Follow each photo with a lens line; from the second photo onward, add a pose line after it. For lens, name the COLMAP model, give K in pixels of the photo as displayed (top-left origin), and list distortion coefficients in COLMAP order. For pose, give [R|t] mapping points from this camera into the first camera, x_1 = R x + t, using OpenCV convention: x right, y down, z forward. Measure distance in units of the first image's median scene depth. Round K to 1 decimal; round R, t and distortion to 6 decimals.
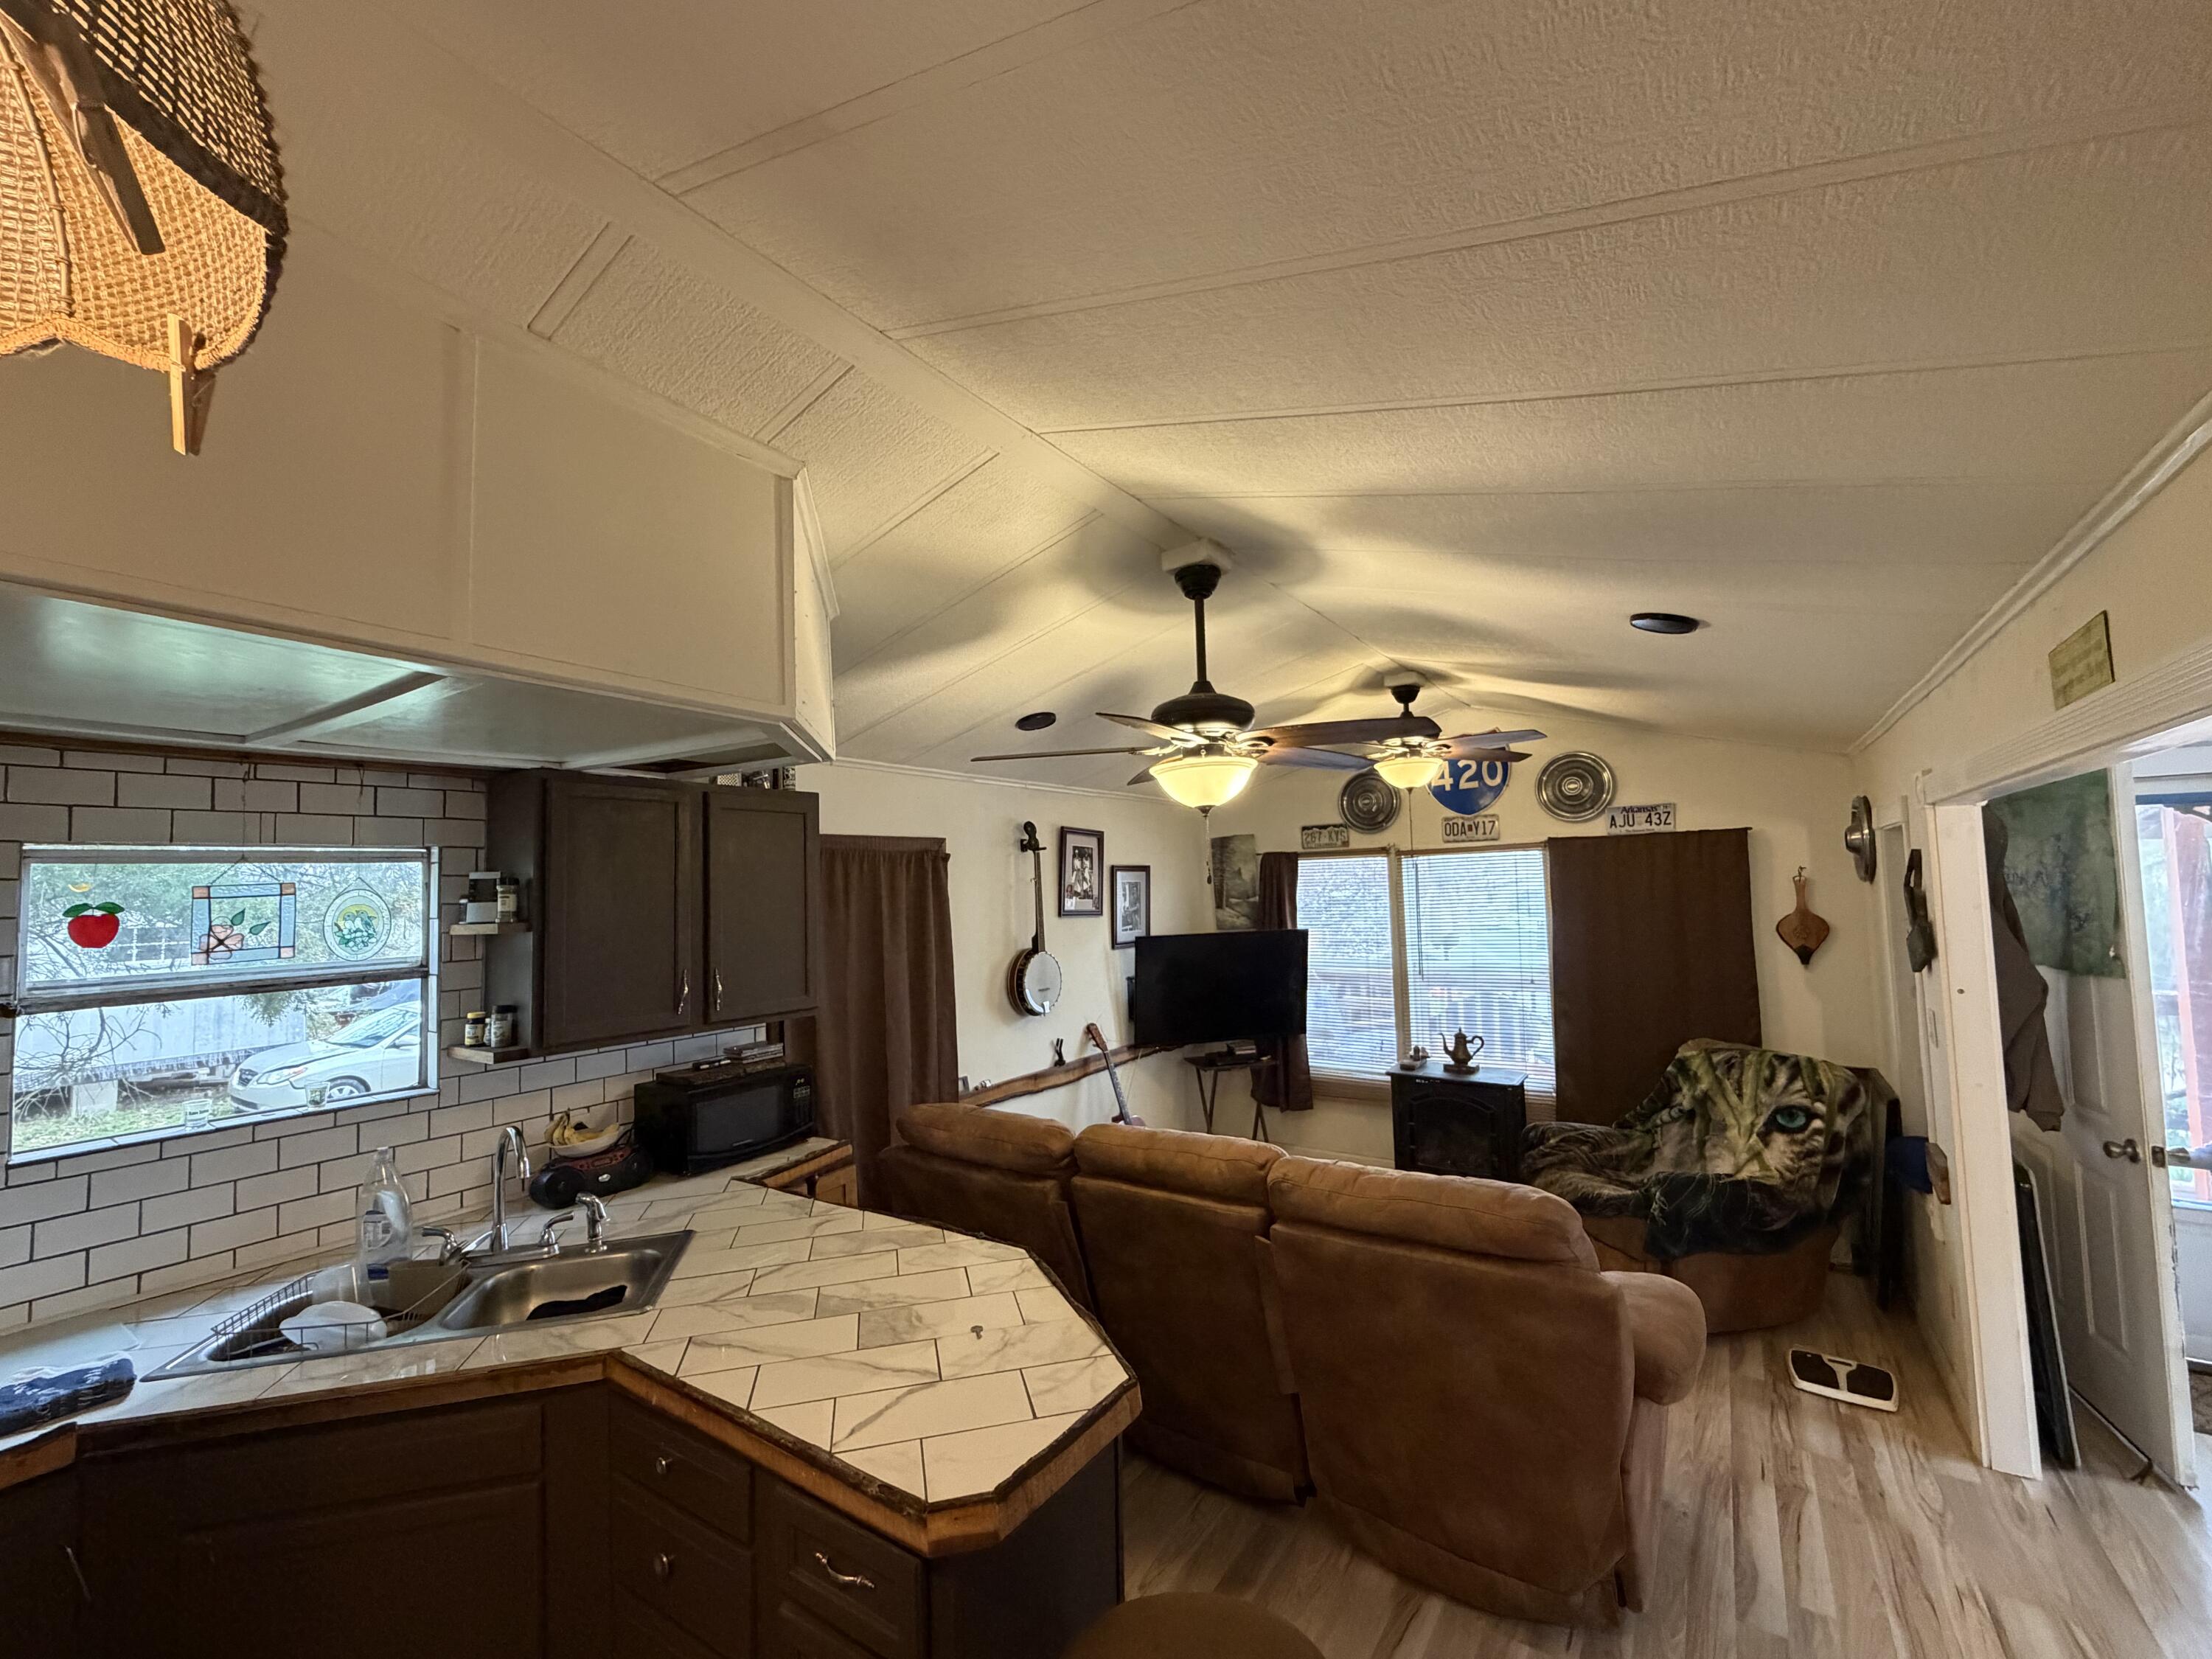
lens RADIAL K [[912.7, 0, 1106.2], [0, 912.7, 833.8], [0, 0, 1]] dist [0.000118, -0.000304]
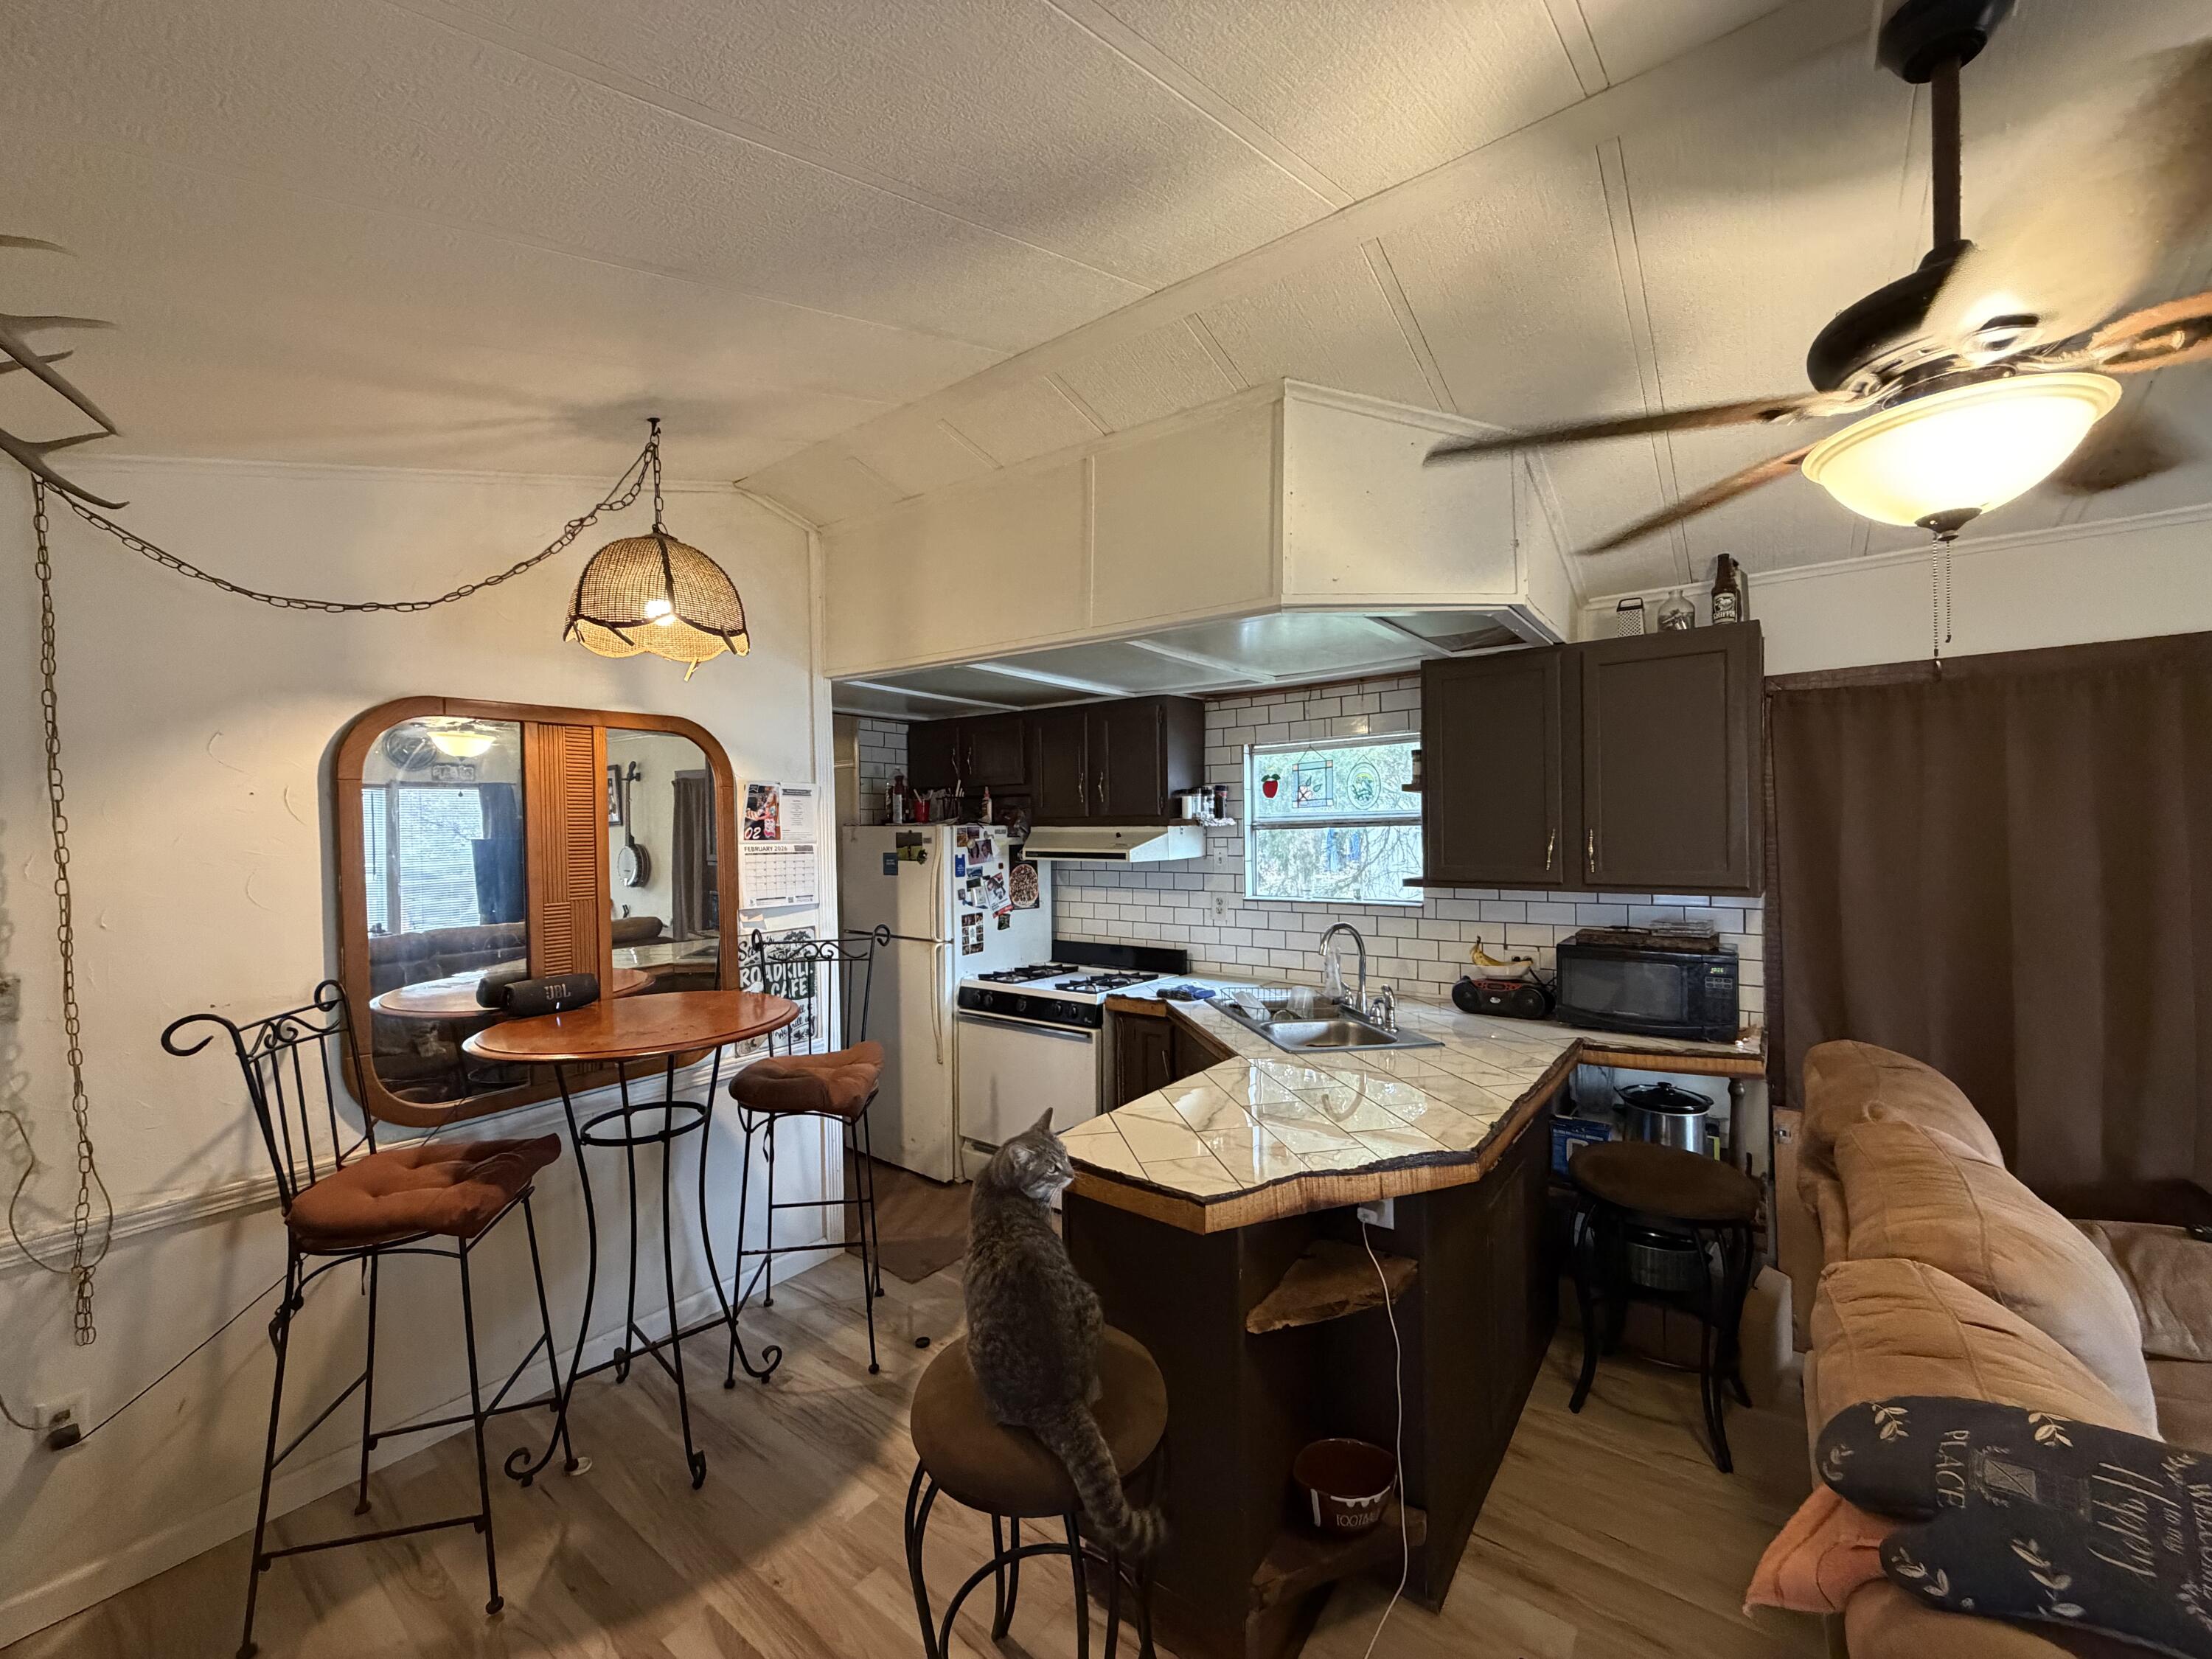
lens RADIAL K [[881.0, 0, 1098.8], [0, 881.0, 834.9], [0, 0, 1]] dist [-0.000379, 0.000057]
pose [[-0.061255, 0.041496, -0.997259, 0.383734], [0.080483, 0.996087, 0.036504, 0.051936], [0.994872, -0.078026, -0.064355, 0.367593]]
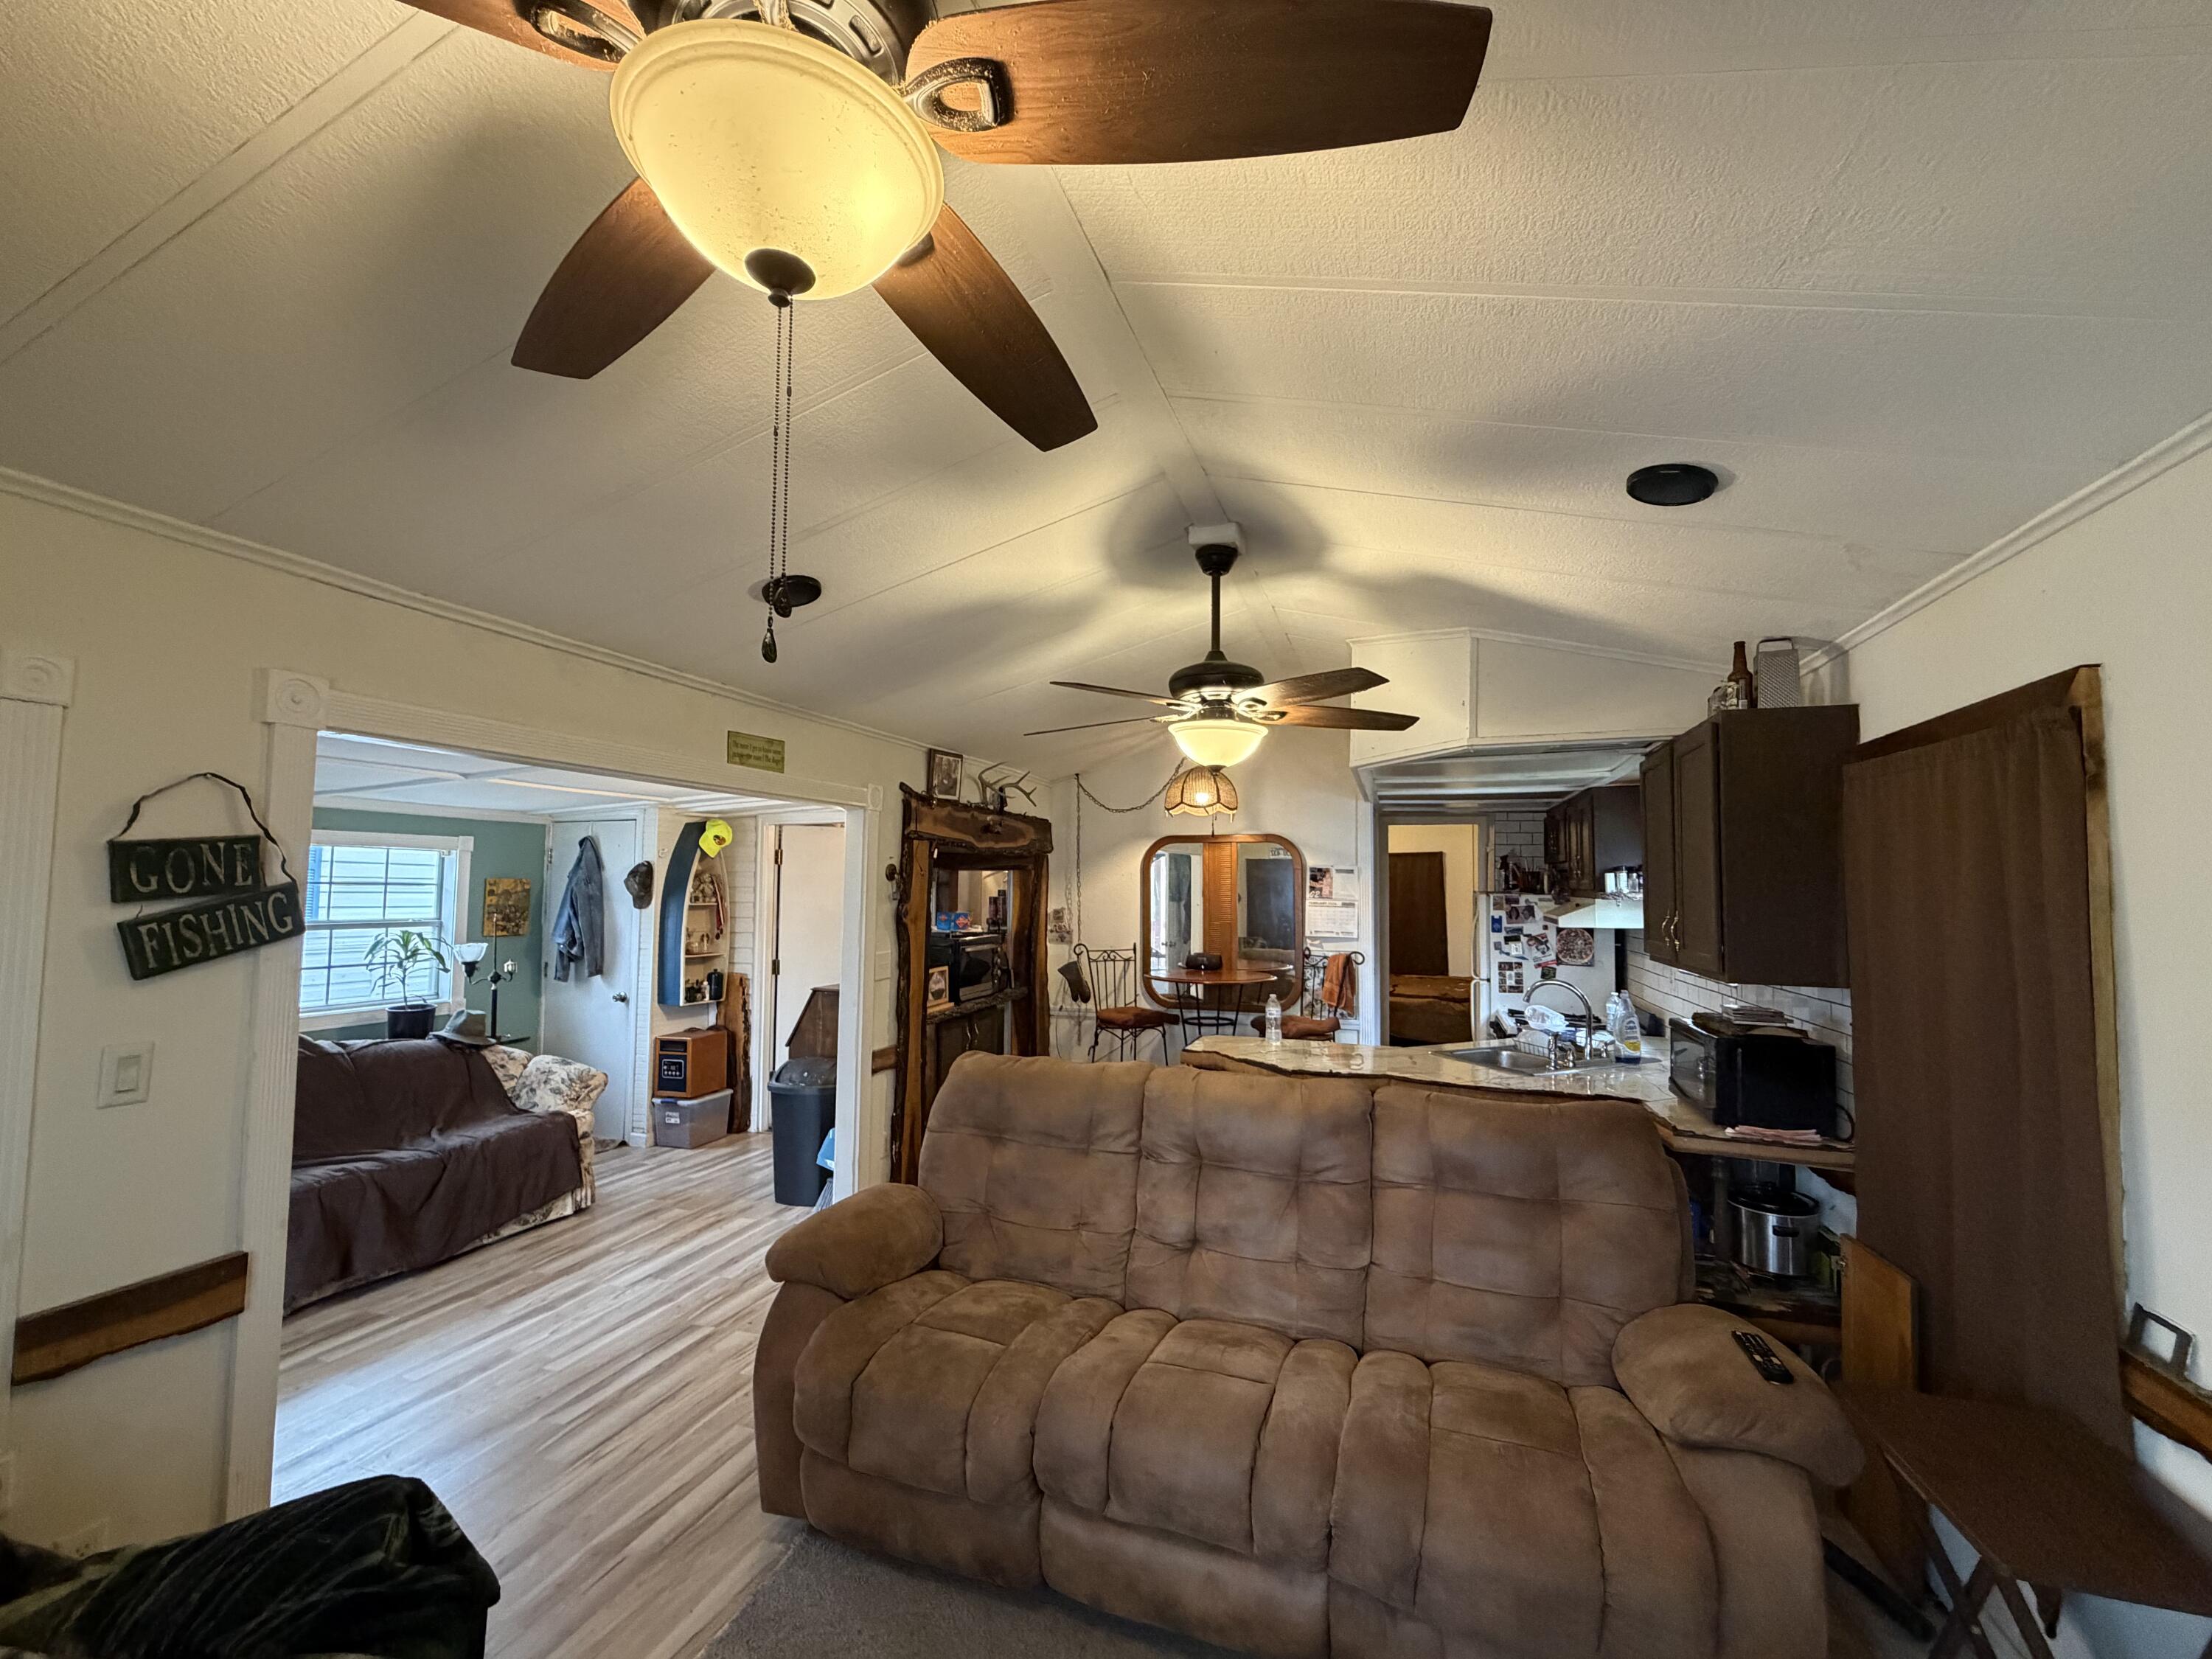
lens RADIAL K [[912.7, 0, 1106.2], [0, 912.7, 833.8], [0, 0, 1]] dist [0.000118, -0.000304]
pose [[-0.963564, 0.002243, -0.267468, 0.337340], [0.032758, 0.993427, -0.109683, 0.104411], [0.265464, -0.114448, -0.957304, 1.277571]]
